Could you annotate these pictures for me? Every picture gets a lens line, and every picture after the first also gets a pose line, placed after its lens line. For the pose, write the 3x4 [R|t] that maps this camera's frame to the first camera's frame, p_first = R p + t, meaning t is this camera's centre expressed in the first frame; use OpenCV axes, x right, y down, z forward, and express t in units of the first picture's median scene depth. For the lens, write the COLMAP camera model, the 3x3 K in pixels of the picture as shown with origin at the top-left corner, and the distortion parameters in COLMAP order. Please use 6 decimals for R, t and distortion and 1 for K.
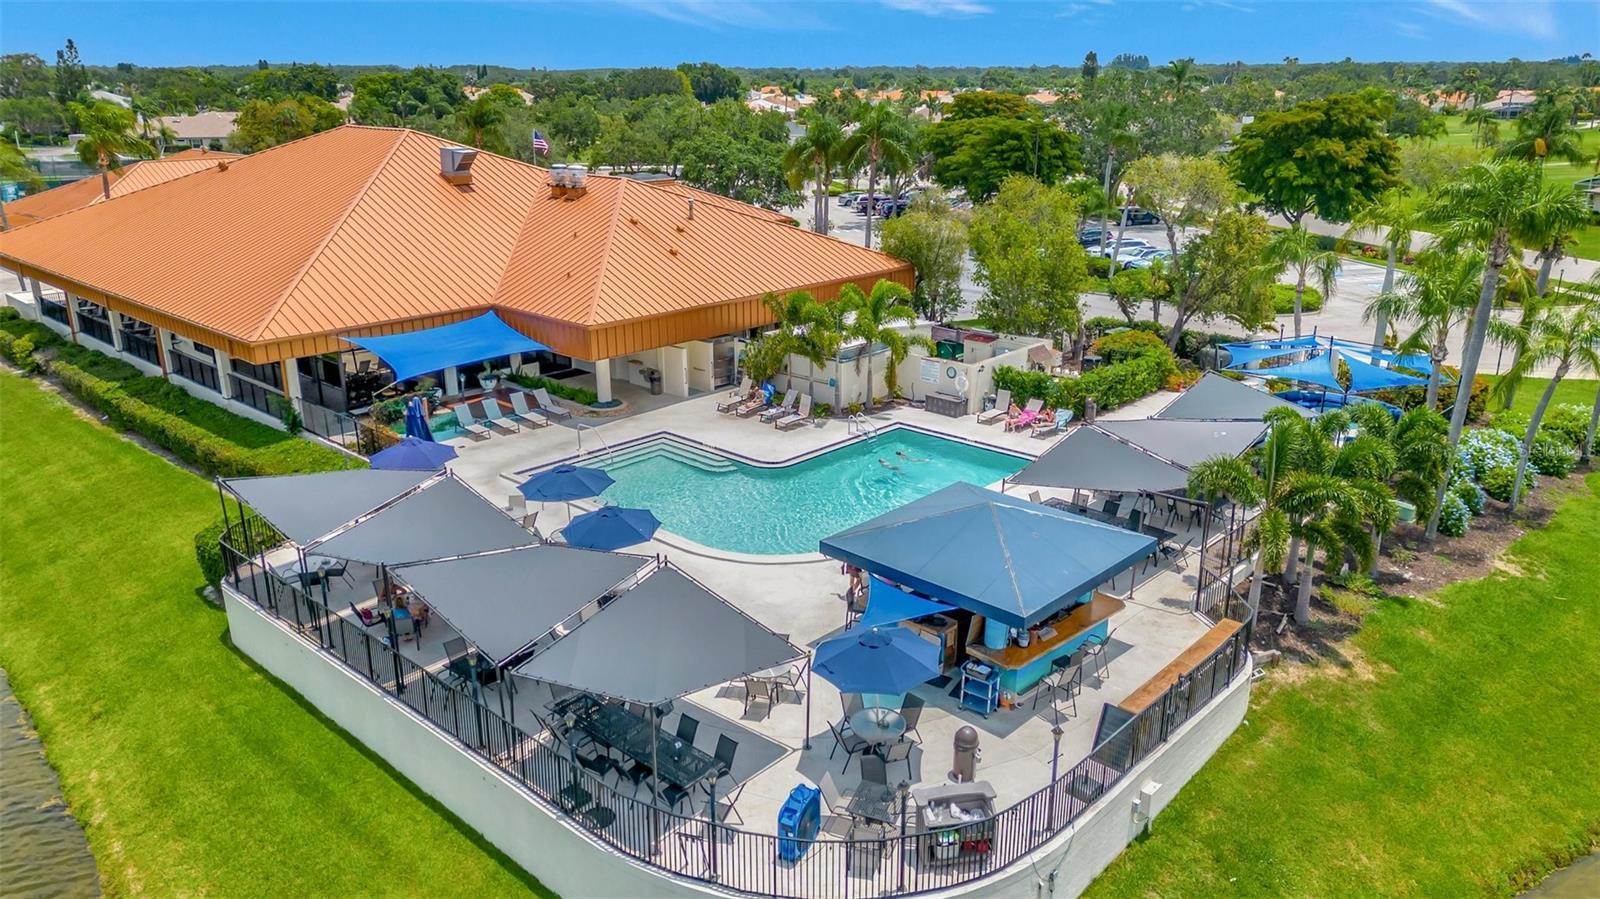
lens RADIAL K [[1136.1, 0, 800.0], [0, 1136.1, 449.5], [0, 0, 1]] dist [-0.001184, -0.000063]
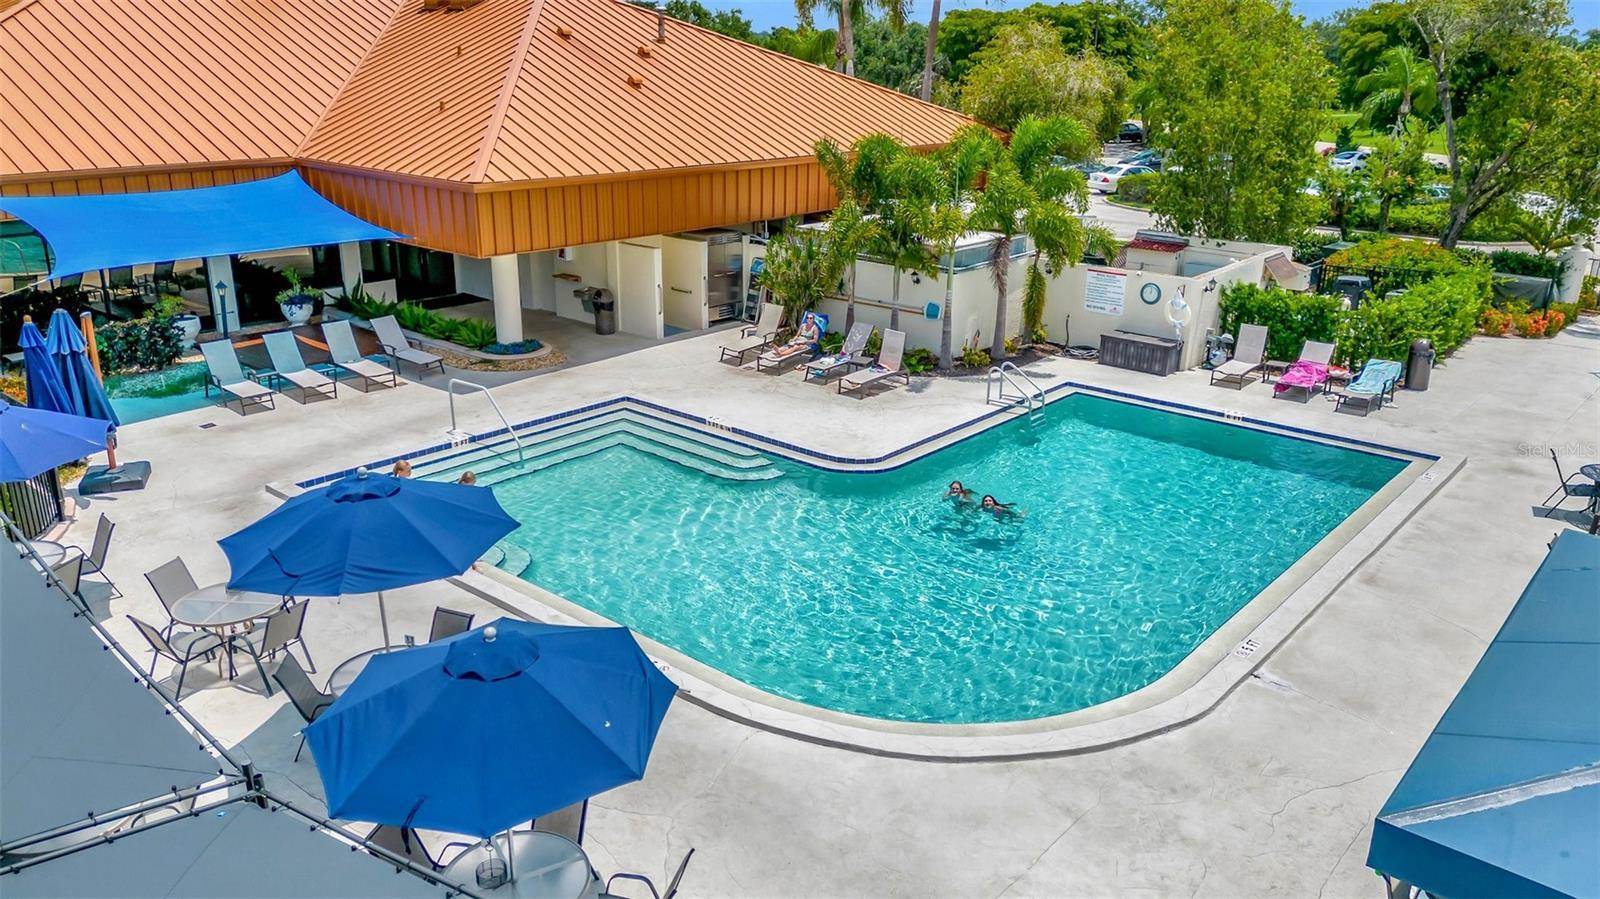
lens RADIAL K [[1191.1, 0, 800.0], [0, 1191.1, 449.5], [0, 0, 1]] dist [0.008586, -0.000406]
pose [[0.998479, 0.002957, 0.055050, -0.067169], [-0.003652, 0.999915, 0.012515, 0.000536], [-0.055008, -0.012697, 0.998405, 0.438198]]
